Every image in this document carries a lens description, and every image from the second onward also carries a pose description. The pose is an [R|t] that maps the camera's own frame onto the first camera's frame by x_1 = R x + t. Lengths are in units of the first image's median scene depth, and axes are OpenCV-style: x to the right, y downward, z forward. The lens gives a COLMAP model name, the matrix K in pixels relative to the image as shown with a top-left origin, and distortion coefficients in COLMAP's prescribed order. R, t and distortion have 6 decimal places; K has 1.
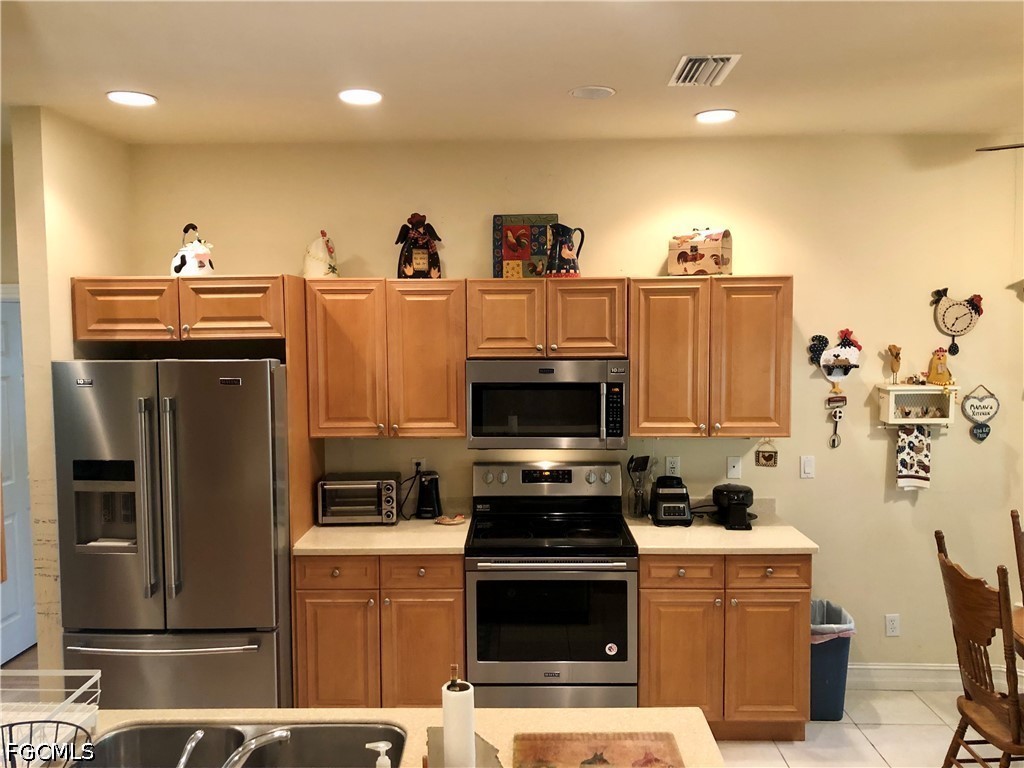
lens RADIAL K [[839.9, 0, 506.6], [0, 839.9, 379.2], [0, 0, 1]] dist [0.085233, -0.150577]
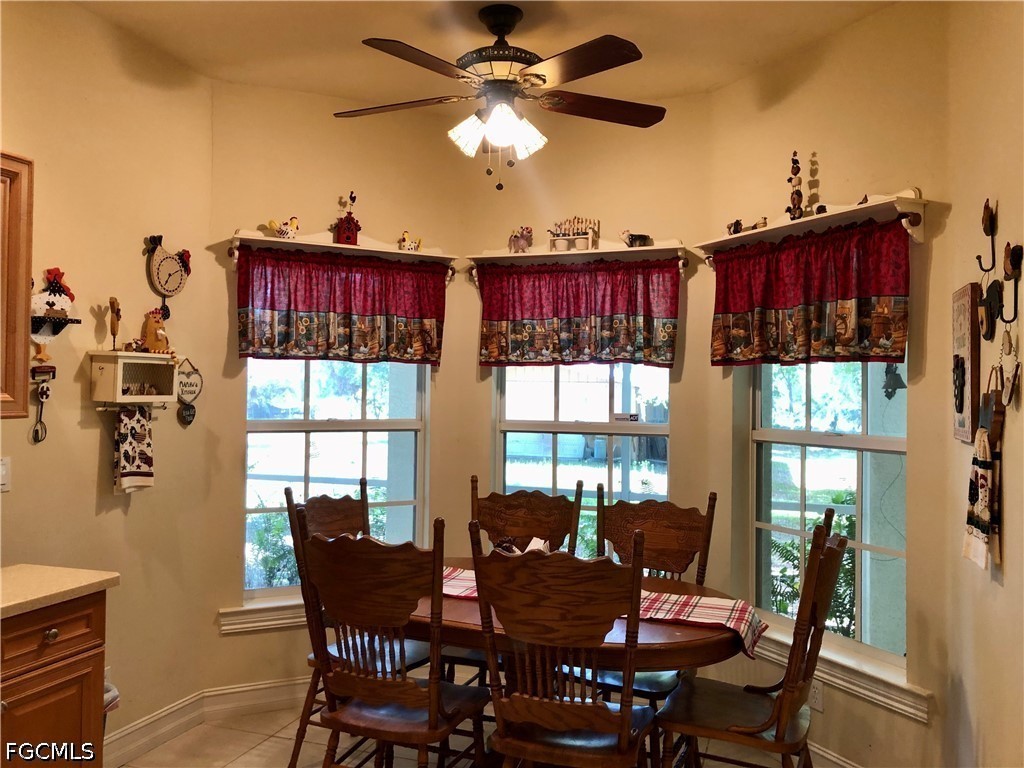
lens RADIAL K [[847.0, 0, 515.3], [0, 847.0, 368.0], [0, 0, 1]] dist [0.001963, 0.000696]
pose [[0.315248, 0.034986, 0.948364, -0.135612], [0.049811, 0.997333, -0.053350, 0.078236], [-0.947701, 0.064057, 0.312665, 0.437101]]
